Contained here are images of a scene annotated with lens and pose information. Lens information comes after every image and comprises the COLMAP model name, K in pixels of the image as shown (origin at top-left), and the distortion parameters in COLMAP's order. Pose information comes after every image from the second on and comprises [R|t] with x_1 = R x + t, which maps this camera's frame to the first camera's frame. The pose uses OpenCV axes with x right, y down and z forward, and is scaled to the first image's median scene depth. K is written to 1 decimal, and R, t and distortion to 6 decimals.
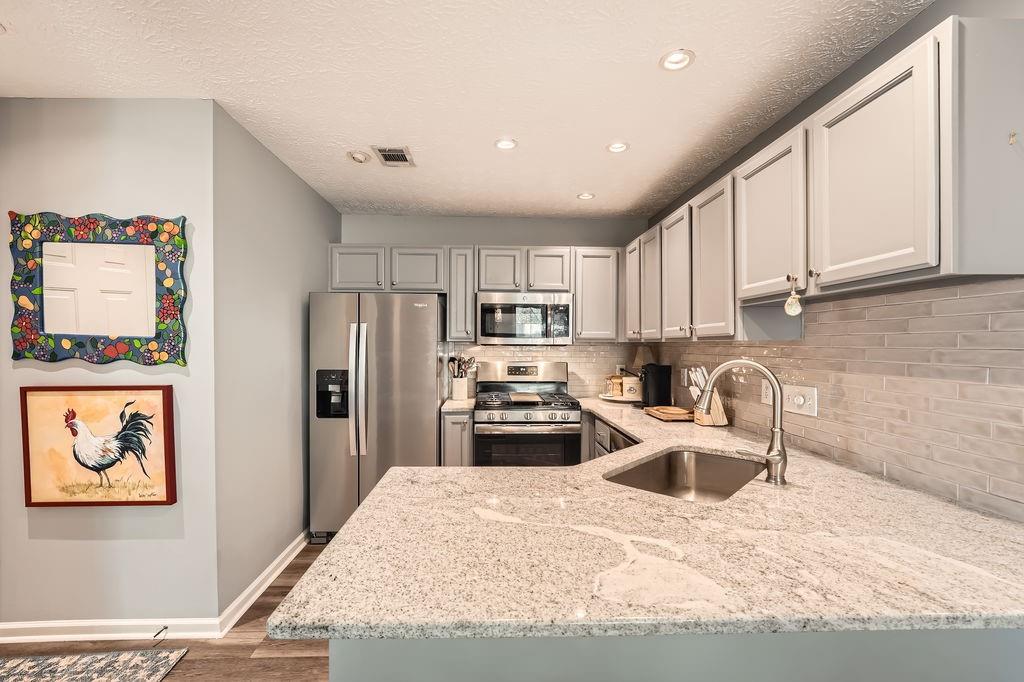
lens RADIAL K [[455.0, 0, 508.5], [0, 455.0, 350.9], [0, 0, 1]] dist [-0.013481, 0.000595]
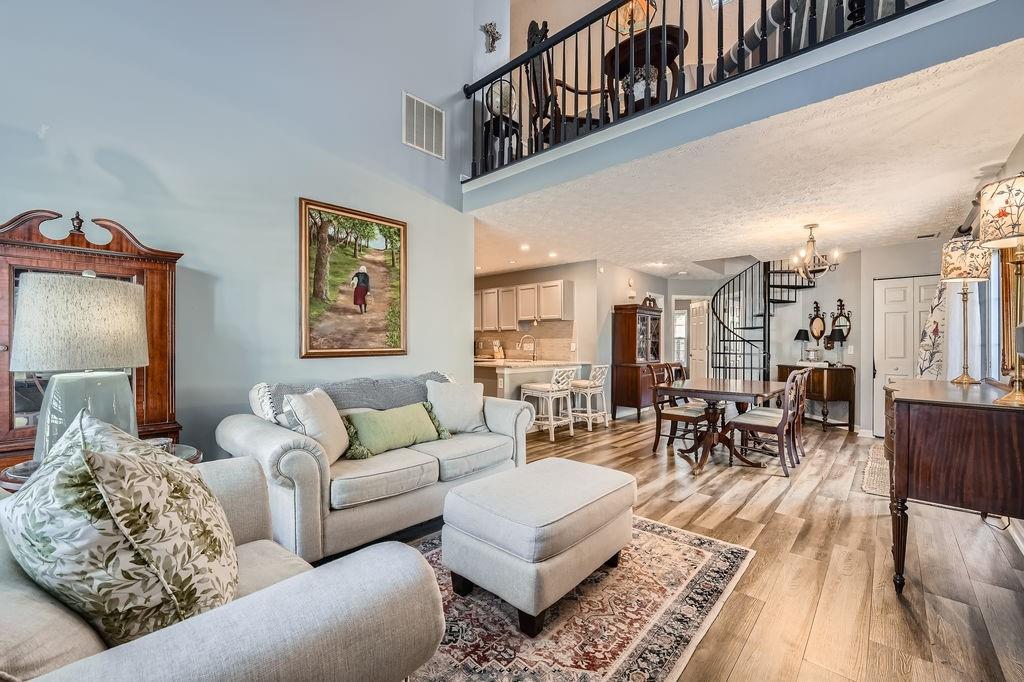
lens RADIAL K [[417.2, 0, 507.9], [0, 417.2, 342.6], [0, 0, 1]] dist [-0.008858, 0.000404]
pose [[0.714232, -0.001325, 0.699907, -1.716207], [0.009204, 0.999930, -0.007499, 0.085616], [-0.699848, 0.011798, 0.714194, -1.234357]]
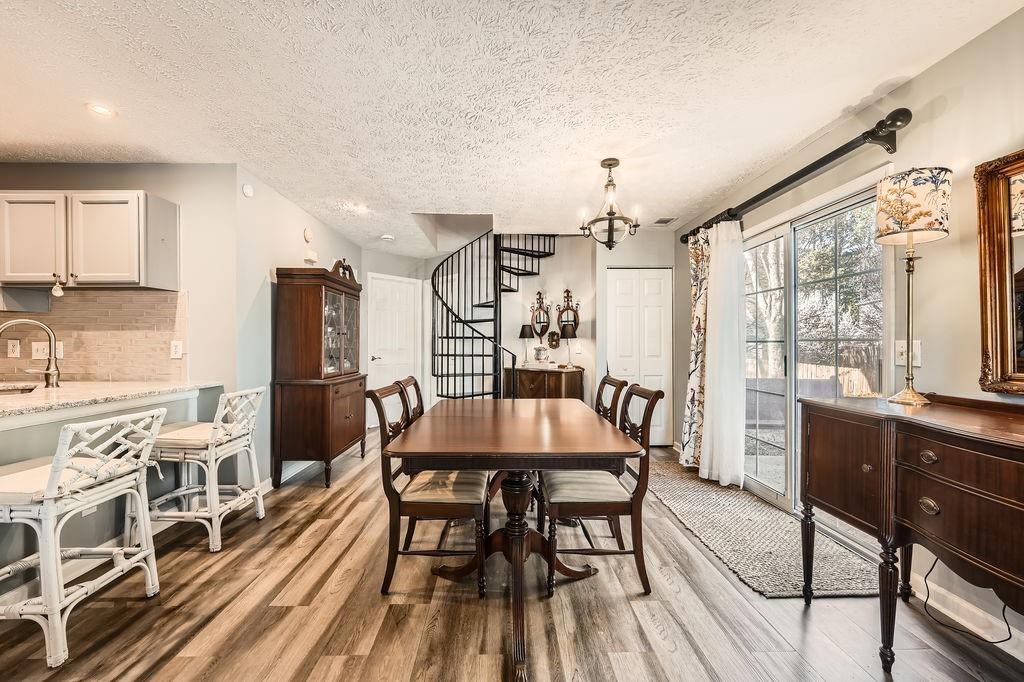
lens RADIAL K [[412.7, 0, 508.2], [0, 412.7, 341.8], [0, 0, 1]] dist [-0.009600, -0.000065]
pose [[0.027673, -0.004076, 0.999609, -0.651165], [0.012738, 0.999912, 0.003725, 0.082928], [-0.999536, 0.012630, 0.027723, -0.575920]]
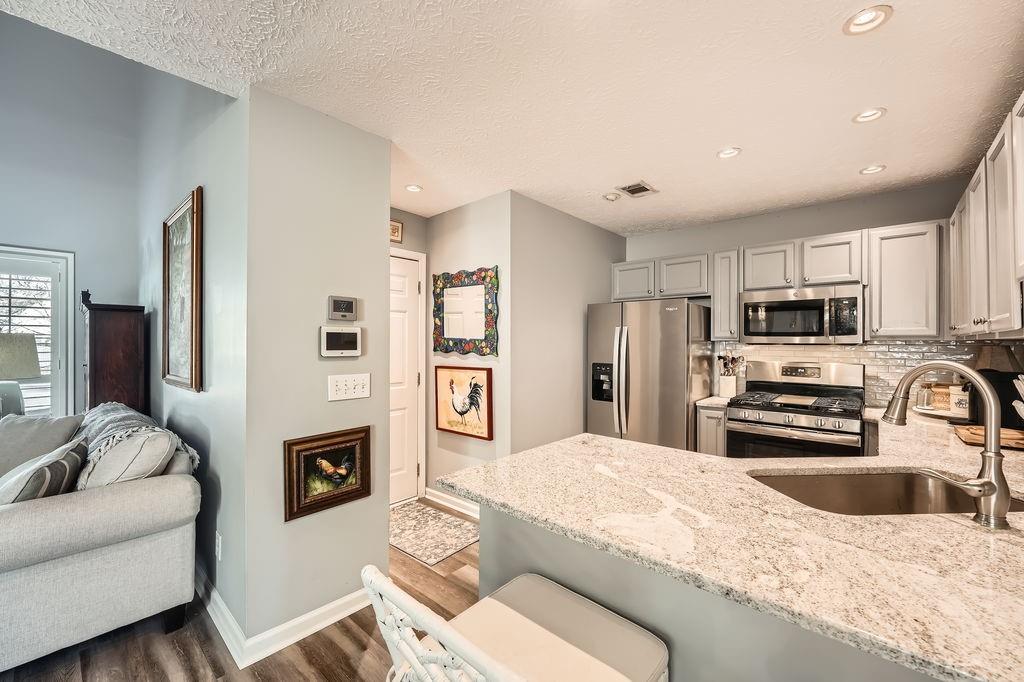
lens RADIAL K [[417.2, 0, 507.9], [0, 417.2, 342.6], [0, 0, 1]] dist [-0.008858, 0.000404]
pose [[0.711634, -0.002796, -0.702545, 0.327341], [-0.010417, 0.999840, -0.014531, 0.004013], [0.702473, 0.017659, 0.711491, -0.040398]]
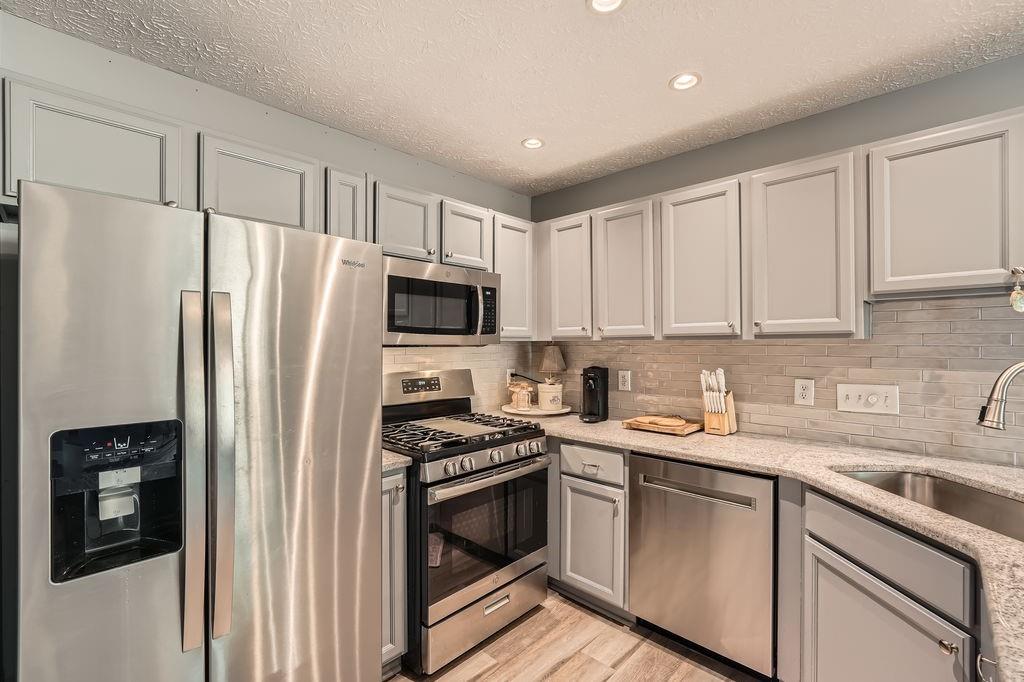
lens RADIAL K [[453.4, 0, 508.6], [0, 453.4, 341.4], [0, 0, 1]] dist [-0.000948, 0.000163]
pose [[0.722758, -0.003432, 0.691092, -0.533015], [0.015326, 0.999821, -0.011063, -0.015825], [-0.690931, 0.018588, 0.722682, 0.720901]]
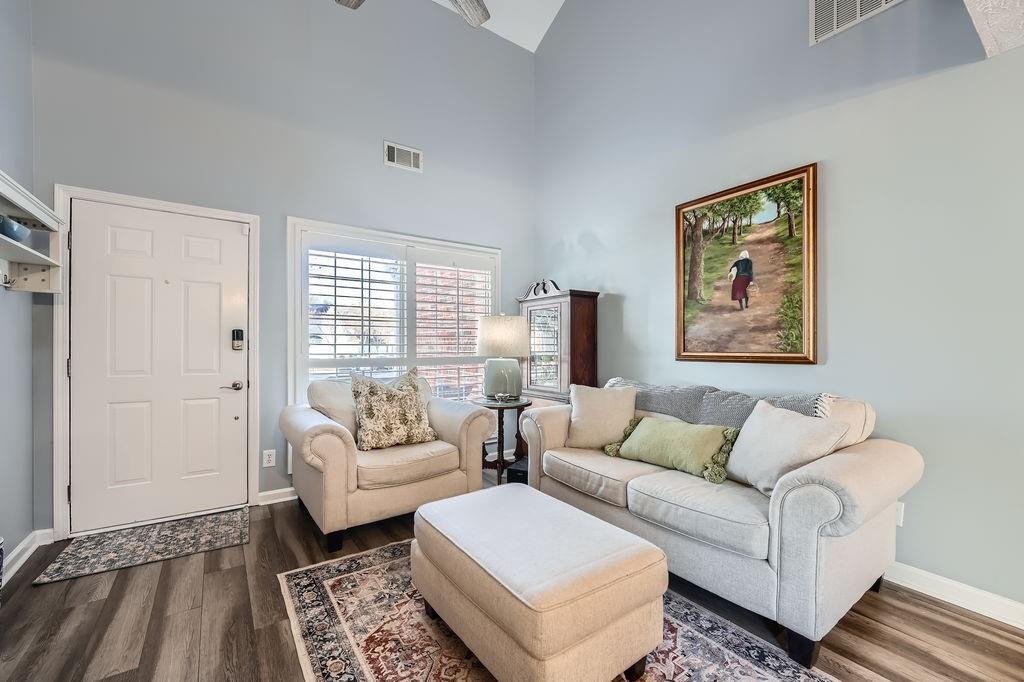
lens RADIAL K [[418.3, 0, 507.1], [0, 418.3, 349.7], [0, 0, 1]] dist [-0.008717, 0.000194]
pose [[0.528618, 0.005695, -0.848841, -0.427257], [-0.014644, 0.999890, -0.002411, 0.094807], [0.848734, 0.013705, 0.528643, -1.037992]]
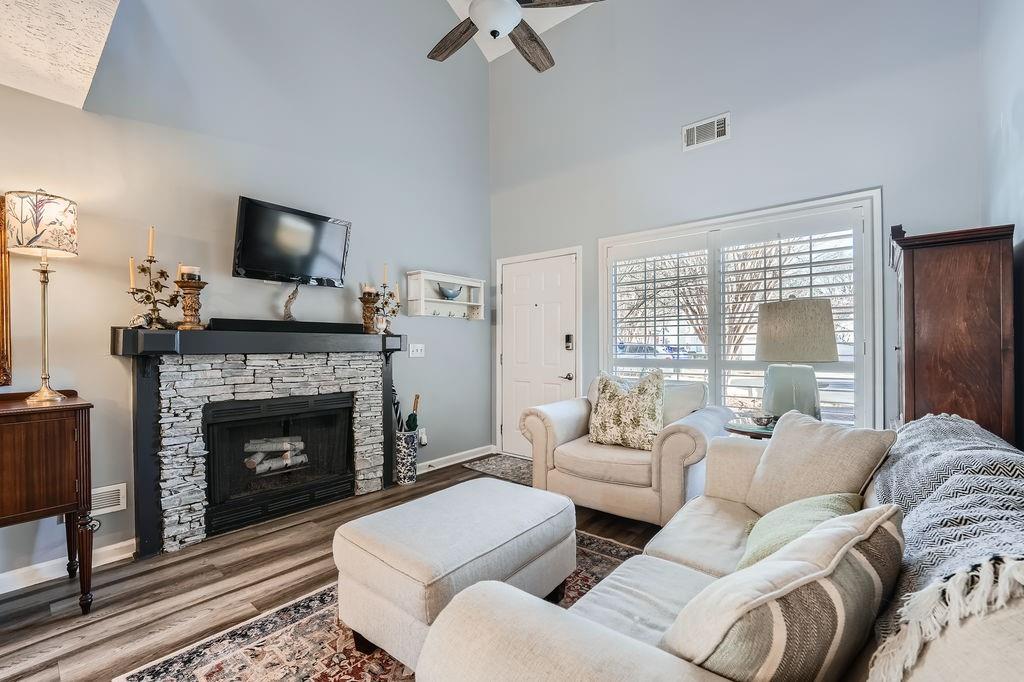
lens RADIAL K [[428.7, 0, 506.3], [0, 428.7, 344.5], [0, 0, 1]] dist [-0.011094, 0.000147]
pose [[-0.683753, -0.003184, -0.729706, -0.488747], [-0.009502, 0.999945, 0.004541, 0.076852], [0.729651, 0.010039, -0.683746, -0.039491]]
